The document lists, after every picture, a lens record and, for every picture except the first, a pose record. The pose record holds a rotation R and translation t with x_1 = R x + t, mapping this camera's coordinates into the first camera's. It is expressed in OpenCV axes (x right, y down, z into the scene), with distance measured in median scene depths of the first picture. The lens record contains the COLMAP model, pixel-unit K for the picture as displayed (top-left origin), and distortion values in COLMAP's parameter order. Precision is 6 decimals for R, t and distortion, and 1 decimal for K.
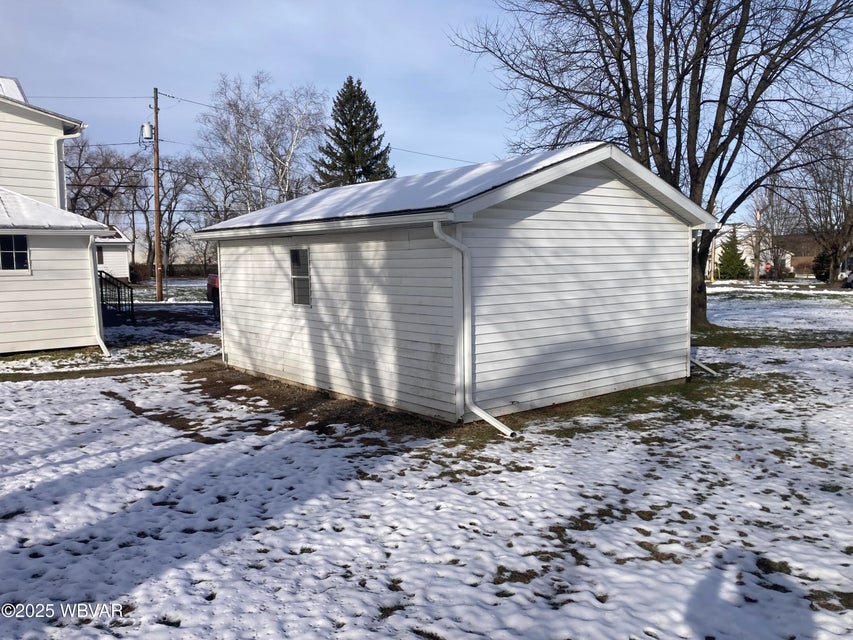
lens RADIAL K [[698.9, 0, 426.5], [0, 698.9, 320.0], [0, 0, 1]] dist [0.063957, -0.093932]
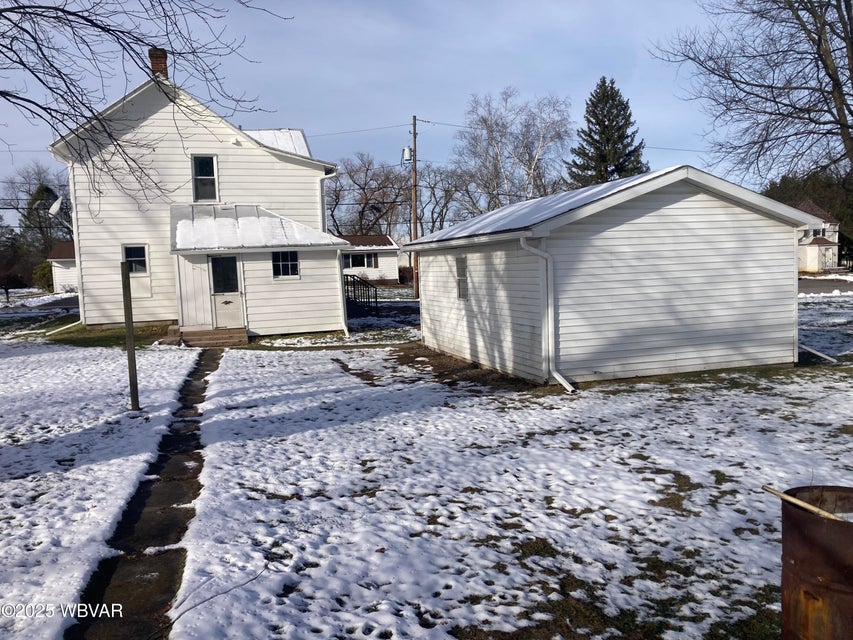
lens RADIAL K [[701.5, 0, 425.4], [0, 701.5, 330.4], [0, 0, 1]] dist [0.065699, -0.180421]
pose [[0.926656, 0.013377, -0.375672, 0.256367], [-0.007041, 0.999809, 0.018231, 0.014391], [0.375844, -0.014249, 0.926573, -0.266297]]
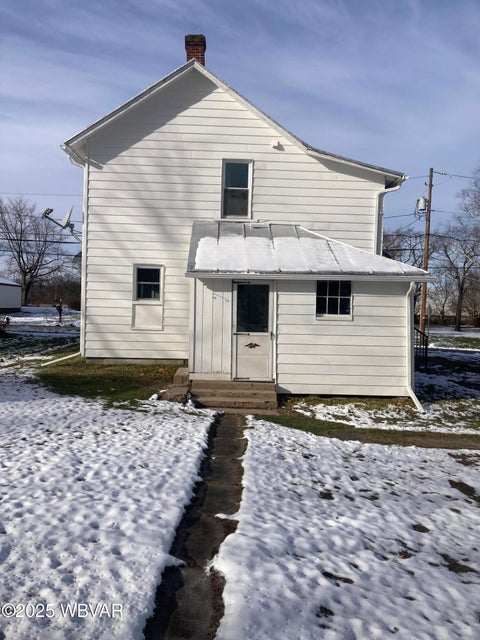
lens RADIAL K [[524.4, 0, 240.0], [0, 524.4, 320.0], [0, 0, 1]] dist [0.063957, -0.093932]
pose [[0.793420, 0.045693, -0.606957, -0.290038], [-0.087653, 0.995362, -0.039648, -0.025770], [0.602330, 0.084659, 0.793745, 0.384257]]
